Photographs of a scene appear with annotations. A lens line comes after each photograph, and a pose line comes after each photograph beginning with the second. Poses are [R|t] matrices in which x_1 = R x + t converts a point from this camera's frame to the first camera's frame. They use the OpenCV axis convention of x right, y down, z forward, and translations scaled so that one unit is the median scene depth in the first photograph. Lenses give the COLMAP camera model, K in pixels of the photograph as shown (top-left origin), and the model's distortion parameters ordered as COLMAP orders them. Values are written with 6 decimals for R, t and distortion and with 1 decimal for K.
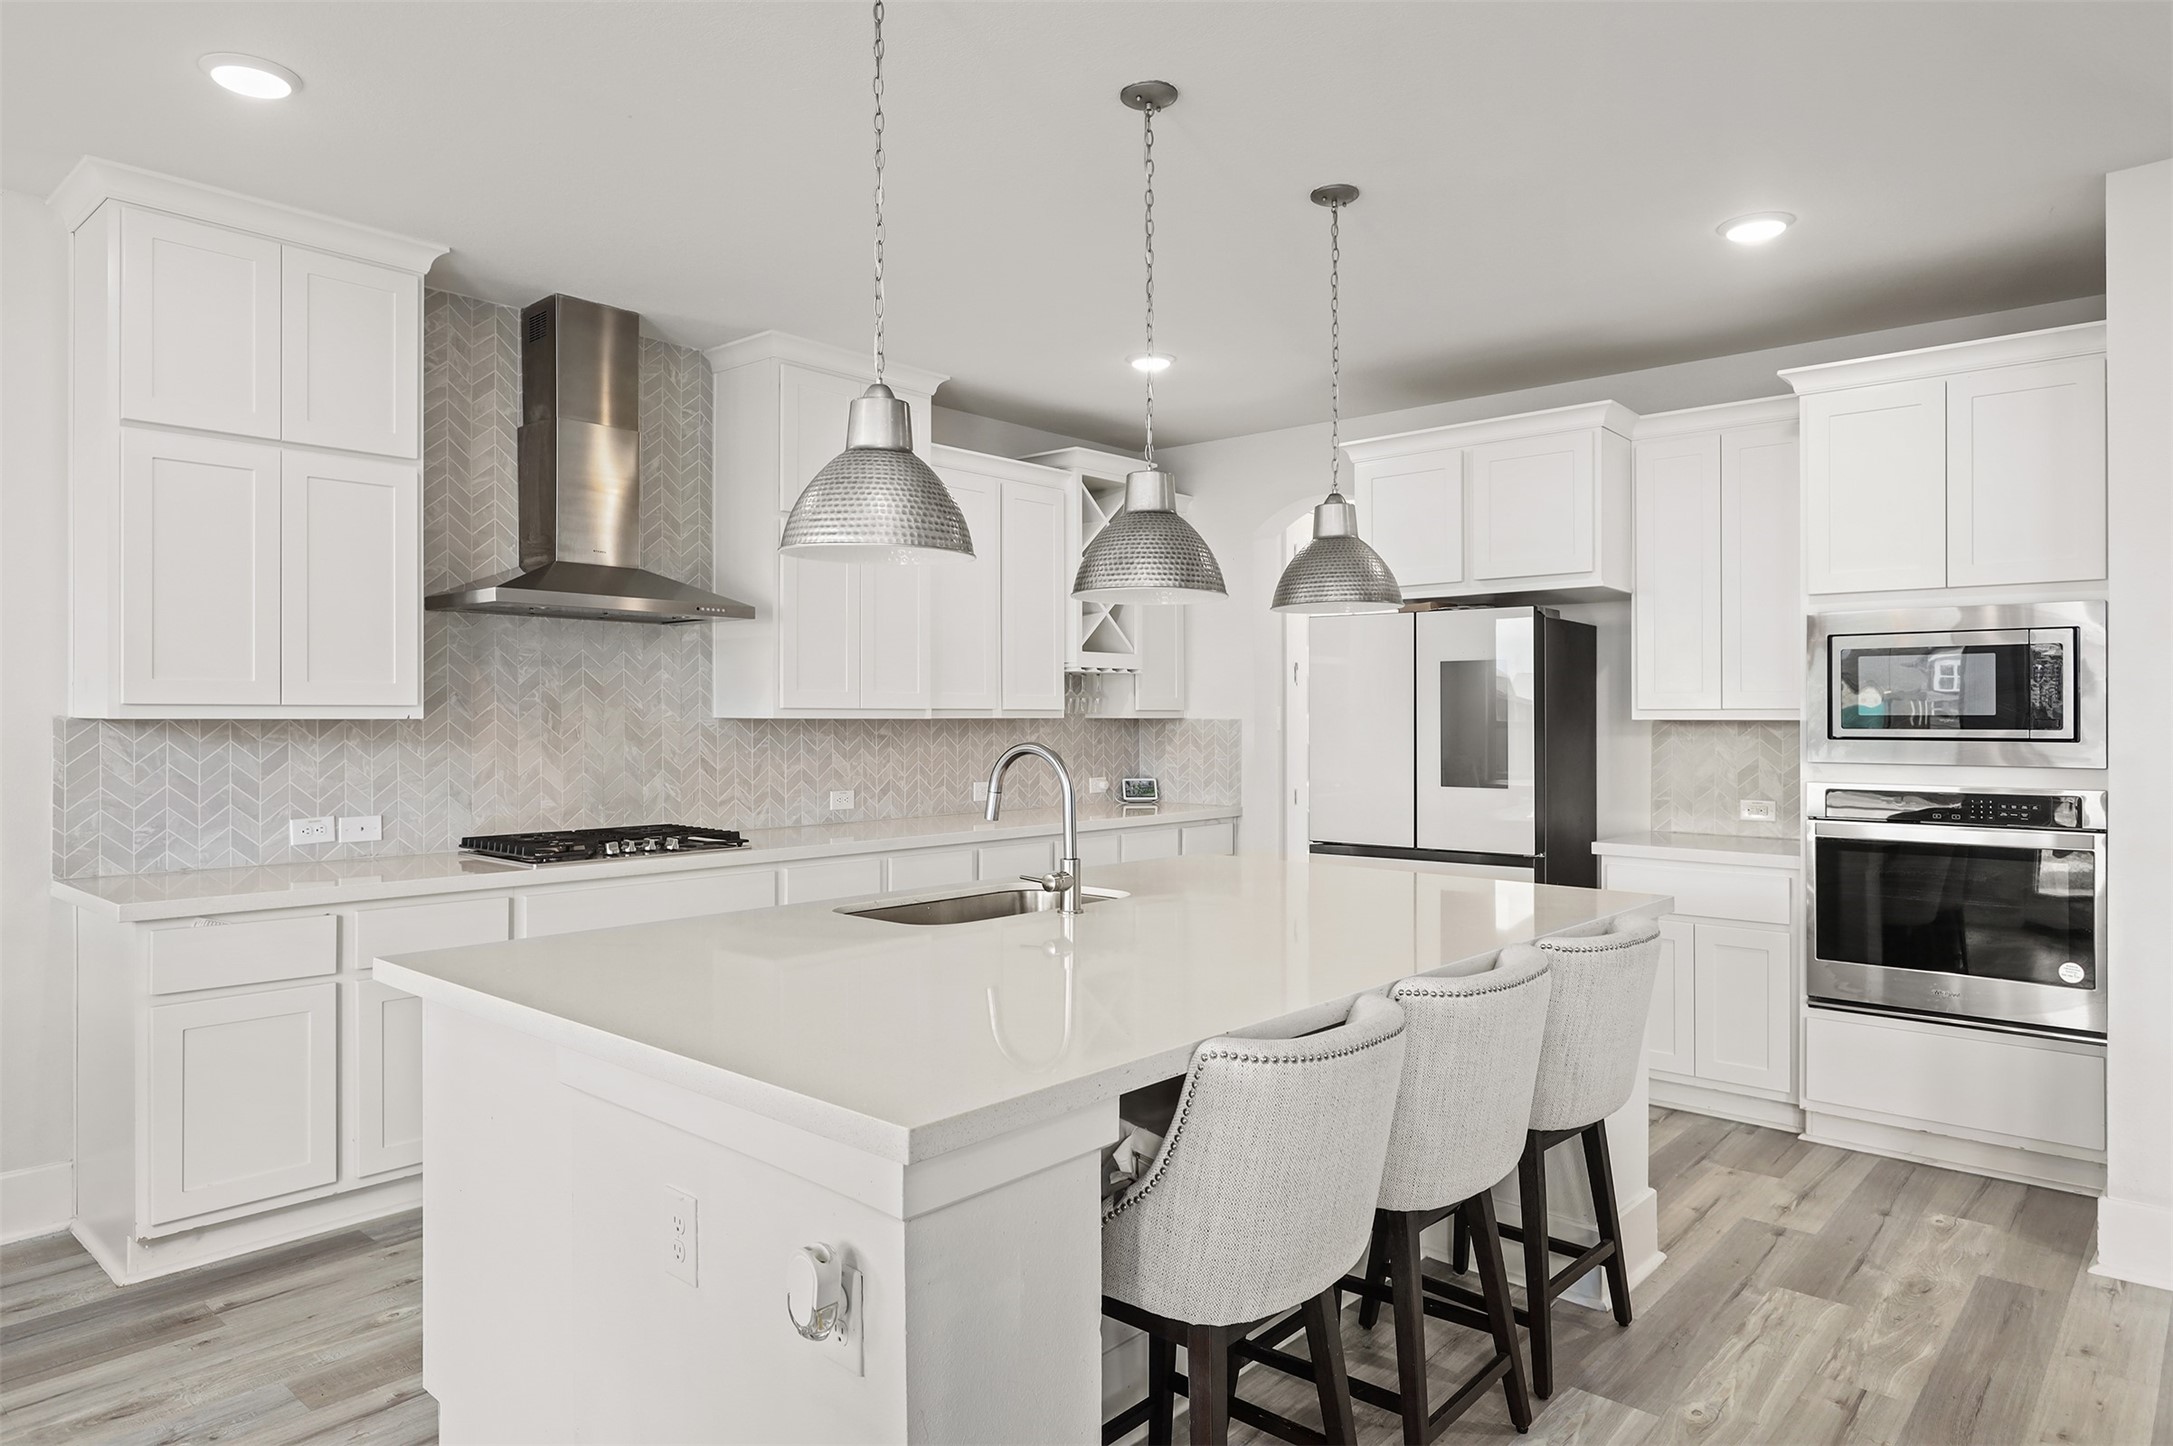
lens RADIAL K [[1287.1, 0, 1124.7], [0, 1287.1, 701.5], [0, 0, 1]] dist [-0.016130, 0.005973]
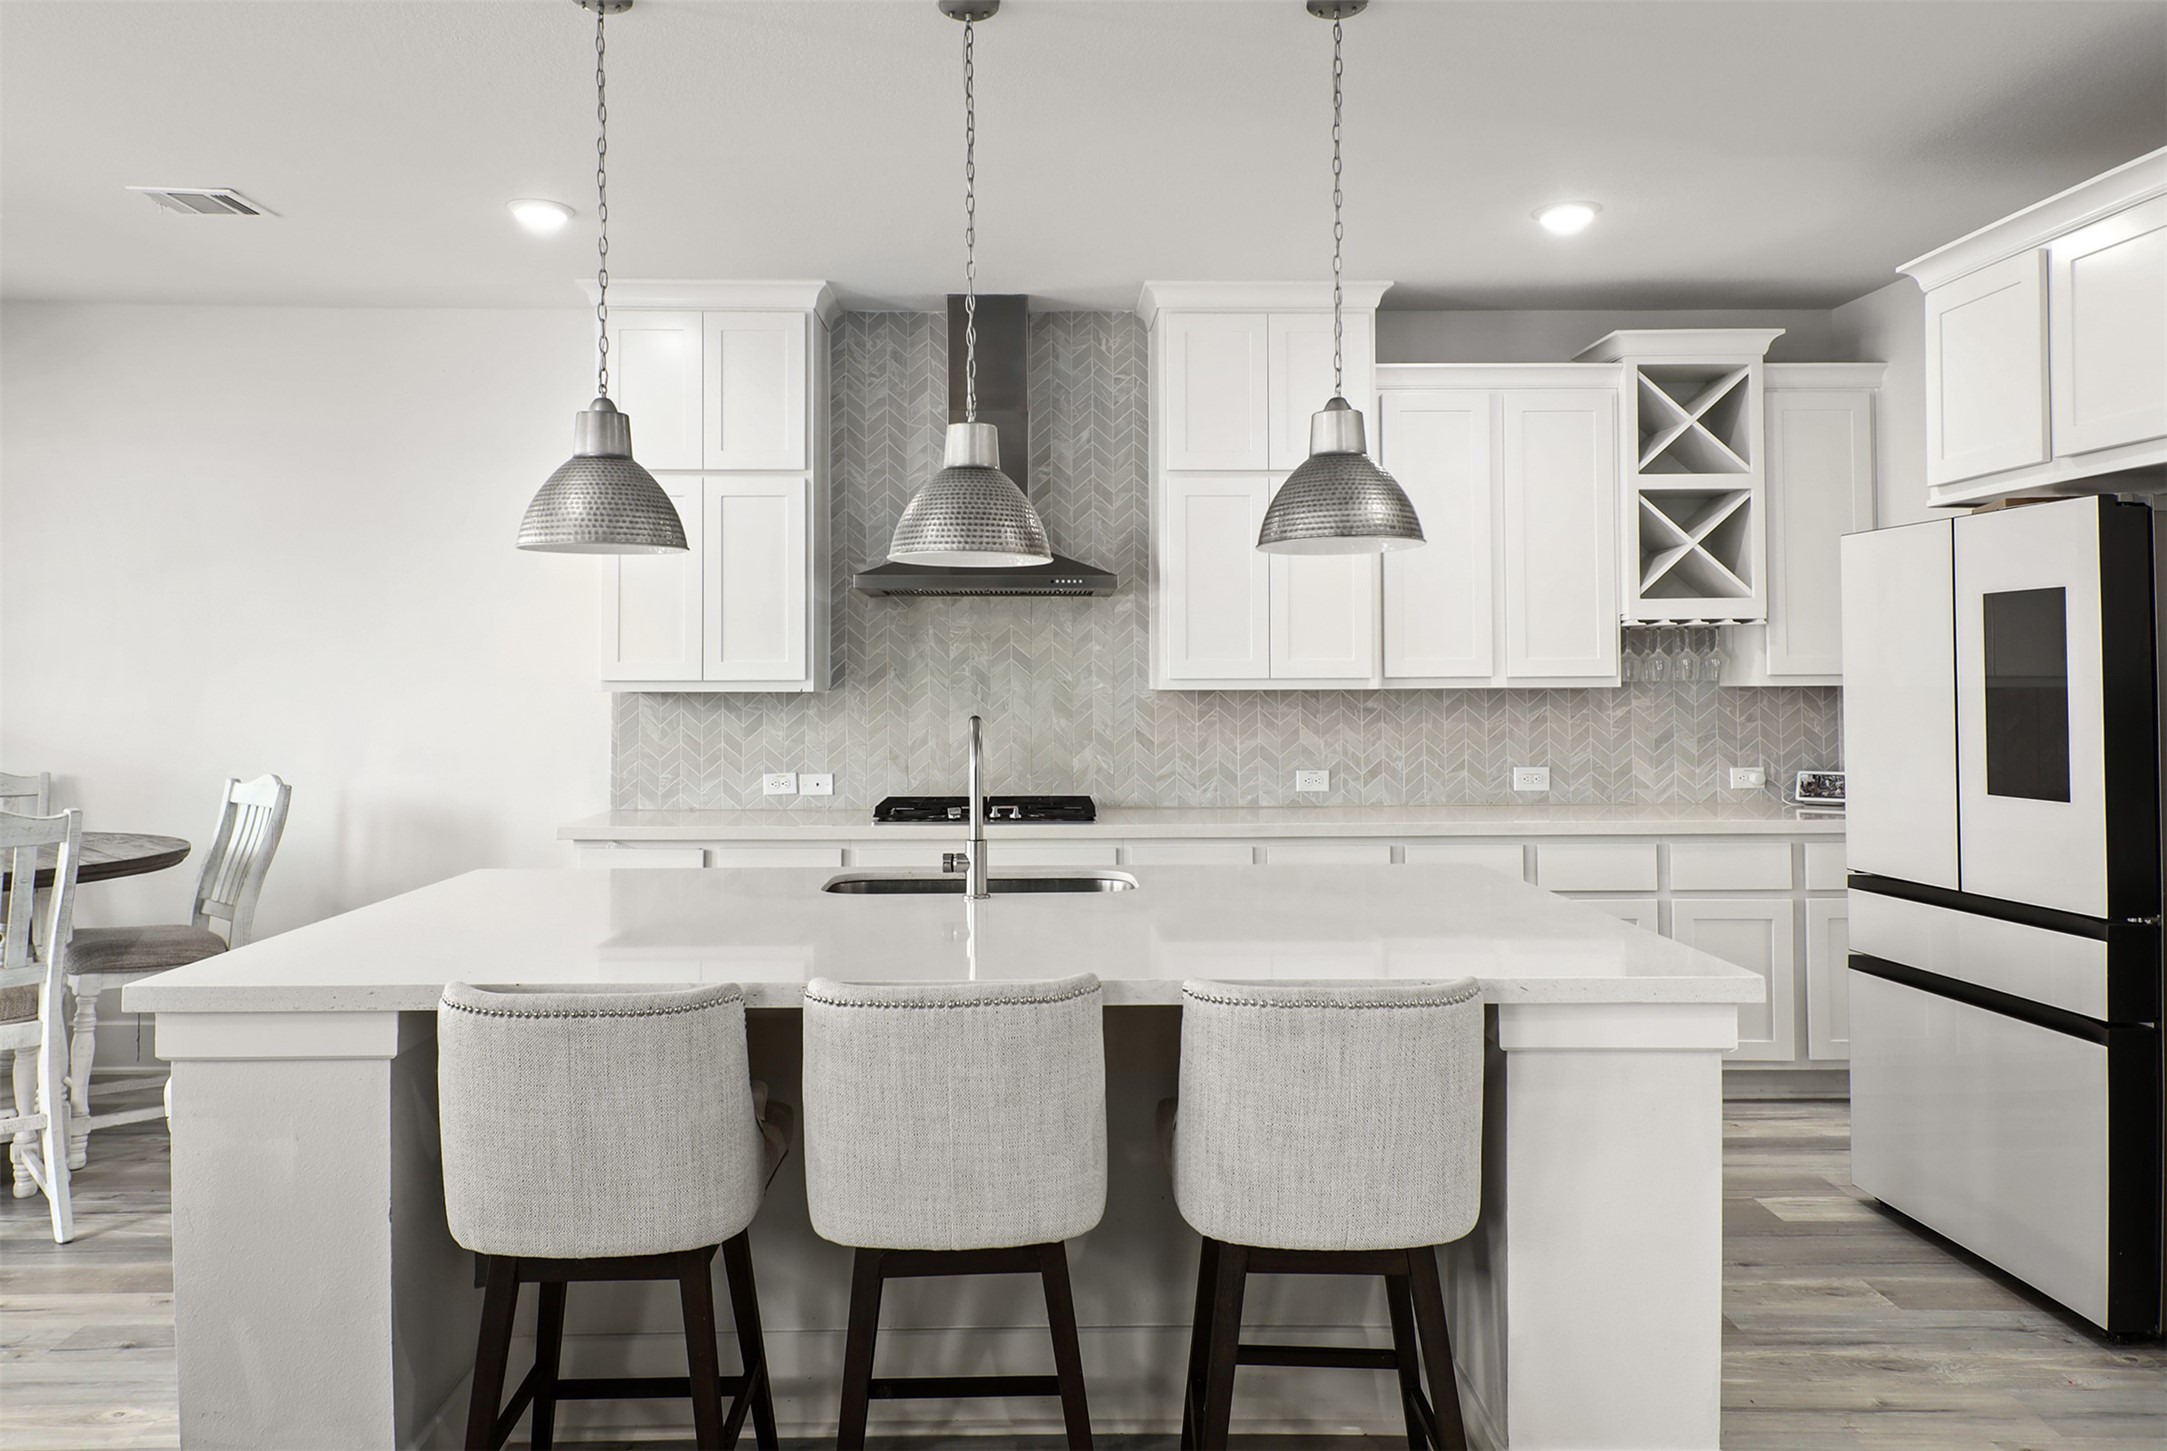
lens RADIAL K [[1556.7, 0, 1064.4], [0, 1556.7, 665.4], [0, 0, 1]] dist [0.016037, 0.012496]
pose [[0.673704, -0.014327, -0.738863, 0.530037], [0.013855, 0.999881, -0.006755, 0.002069], [0.738872, -0.005686, 0.673822, 0.171409]]
